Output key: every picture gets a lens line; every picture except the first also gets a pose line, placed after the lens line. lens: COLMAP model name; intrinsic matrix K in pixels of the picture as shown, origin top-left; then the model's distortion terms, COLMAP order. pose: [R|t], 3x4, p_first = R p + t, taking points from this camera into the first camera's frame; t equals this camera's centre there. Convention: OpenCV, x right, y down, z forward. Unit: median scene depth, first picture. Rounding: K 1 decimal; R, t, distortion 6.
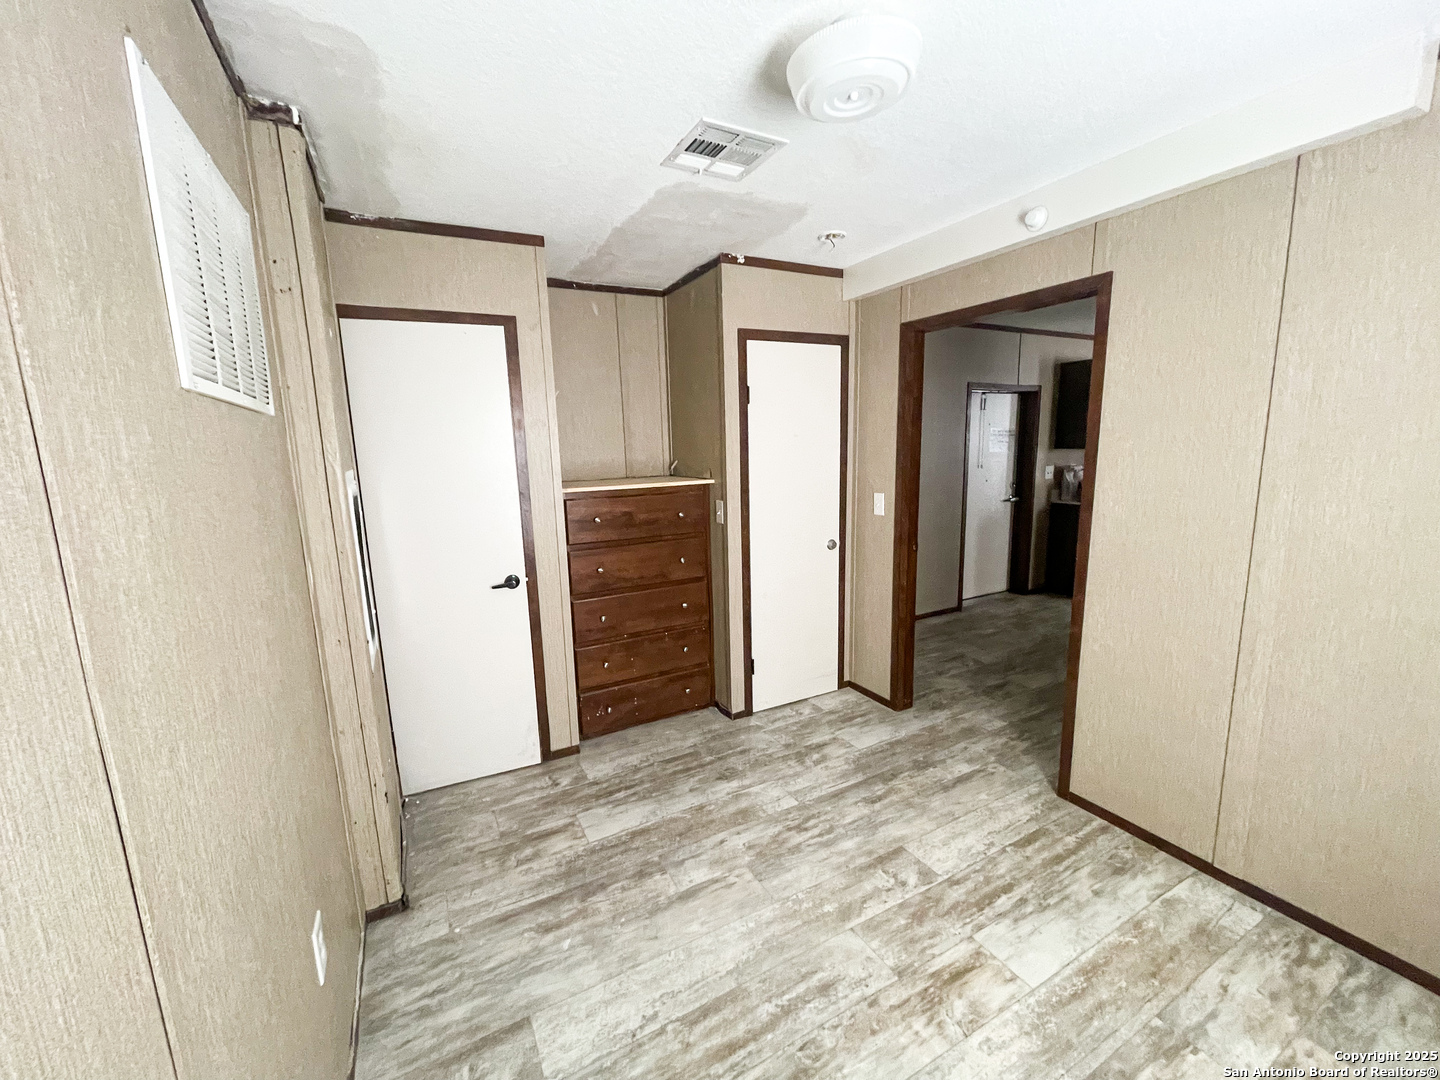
lens RADIAL K [[592.7, 0, 726.3], [0, 592.7, 513.8], [0, 0, 1]] dist [0.014910, -0.000062]
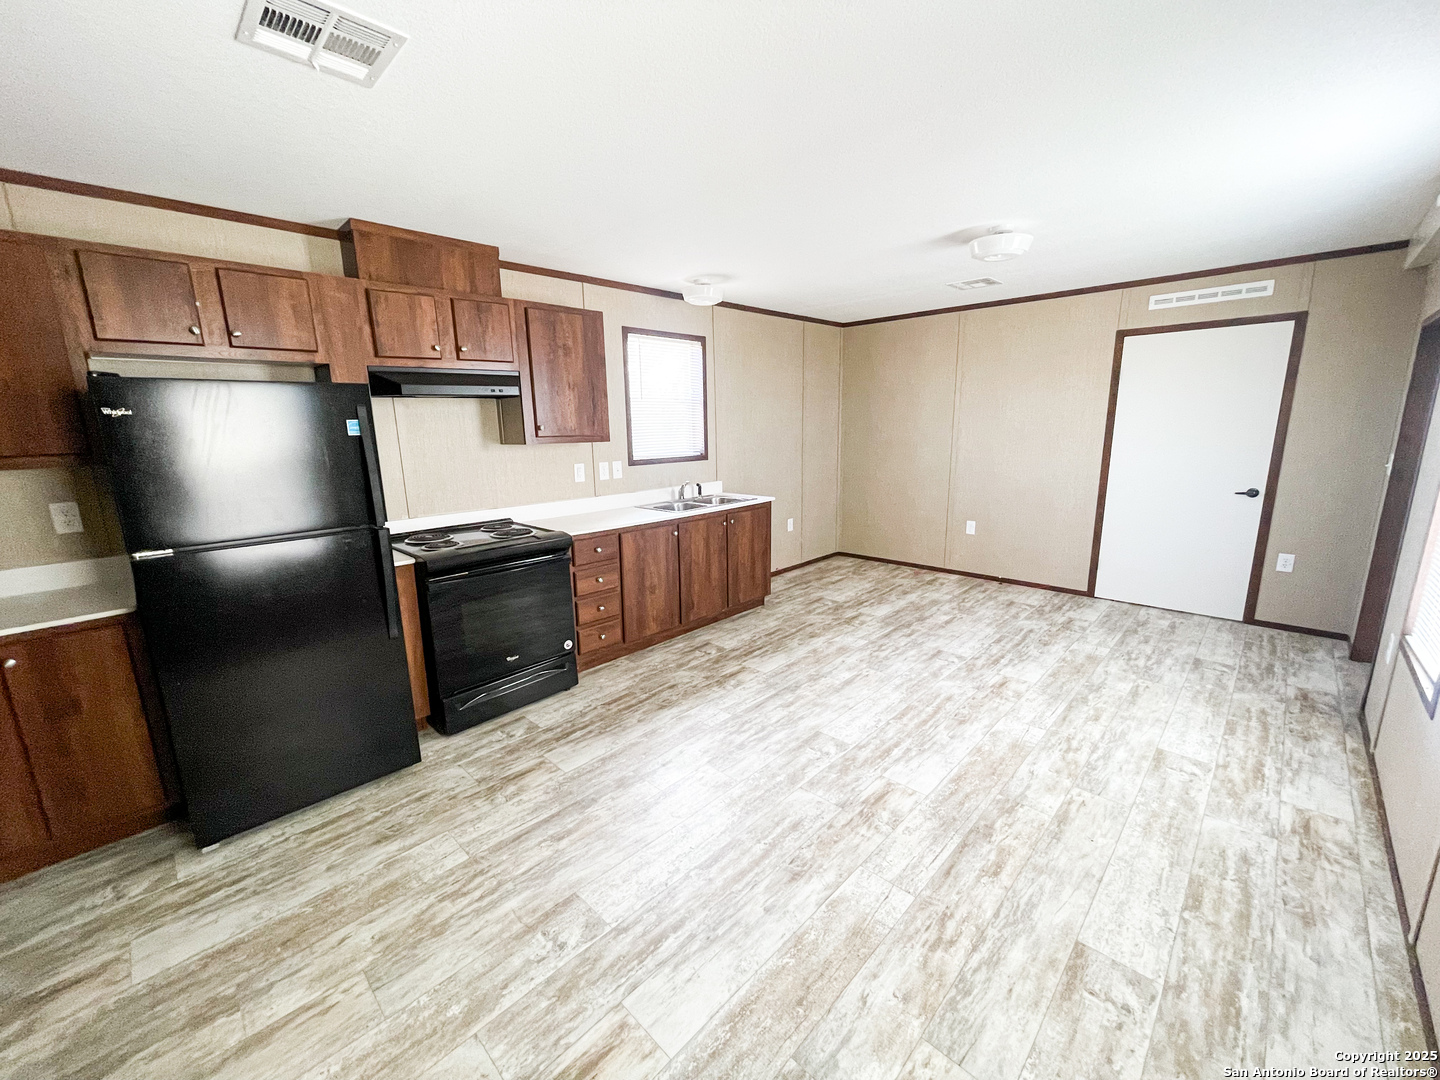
lens RADIAL K [[587.5, 0, 722.1], [0, 587.5, 516.6], [0, 0, 1]] dist [0.001499, -0.003095]
pose [[0.955391, -0.051414, 0.290836, -1.124898], [0.037608, 0.997893, 0.052865, 0.085537], [-0.292941, -0.039569, 0.955311, -0.611873]]
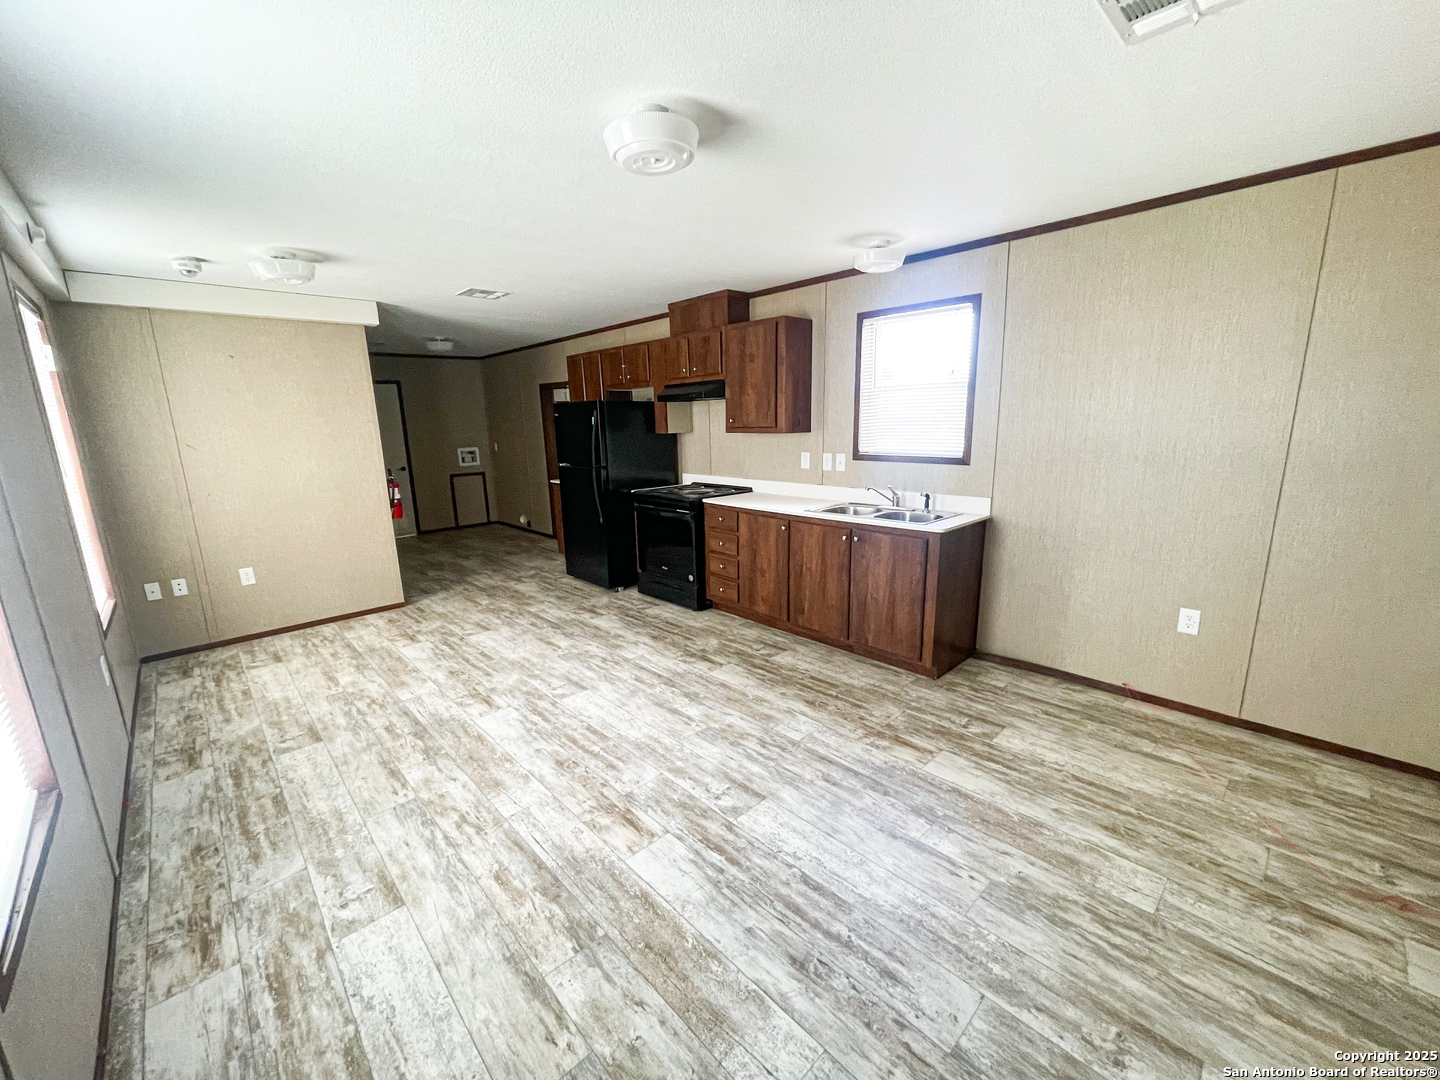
lens RADIAL K [[578.4, 0, 712.1], [0, 578.4, 542.9], [0, 0, 1]] dist [-0.002709, -0.000100]
pose [[0.242060, 0.213699, -0.946435, 0.534050], [-0.082552, 0.976443, 0.199361, -0.040017], [0.966743, 0.029873, 0.253999, 0.291436]]
